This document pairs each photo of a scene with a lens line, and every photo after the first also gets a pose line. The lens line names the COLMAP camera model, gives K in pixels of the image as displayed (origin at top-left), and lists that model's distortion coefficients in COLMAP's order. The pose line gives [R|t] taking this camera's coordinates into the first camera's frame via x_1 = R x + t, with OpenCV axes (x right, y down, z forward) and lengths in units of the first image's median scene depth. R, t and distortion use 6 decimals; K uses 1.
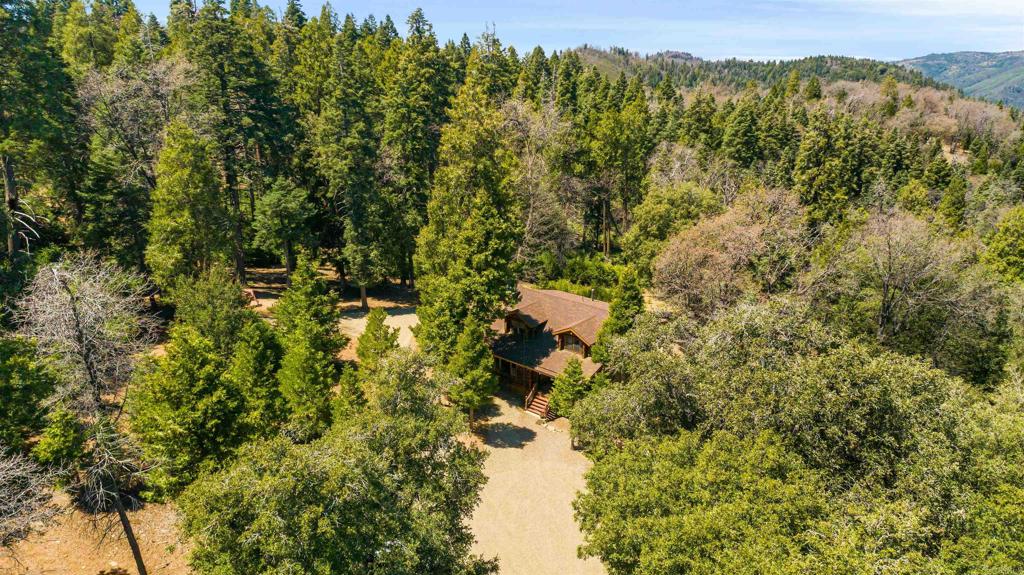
lens RADIAL K [[709.9, 0, 511.9], [0, 709.9, 287.2], [0, 0, 1]] dist [0.002555, 0.002436]
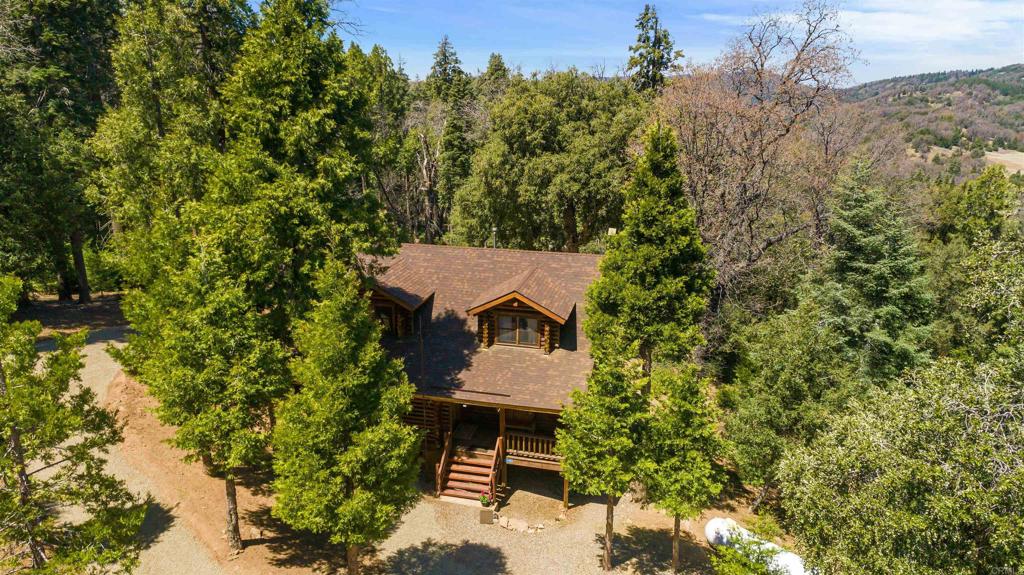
lens RADIAL K [[709.9, 0, 512.8], [0, 709.9, 287.9], [0, 0, 1]] dist [0.002555, 0.002436]
pose [[0.904207, -0.130959, 0.406521, -0.102404], [0.145752, 0.989306, -0.005489, 0.057454], [-0.401455, 0.064214, 0.913625, 0.592951]]
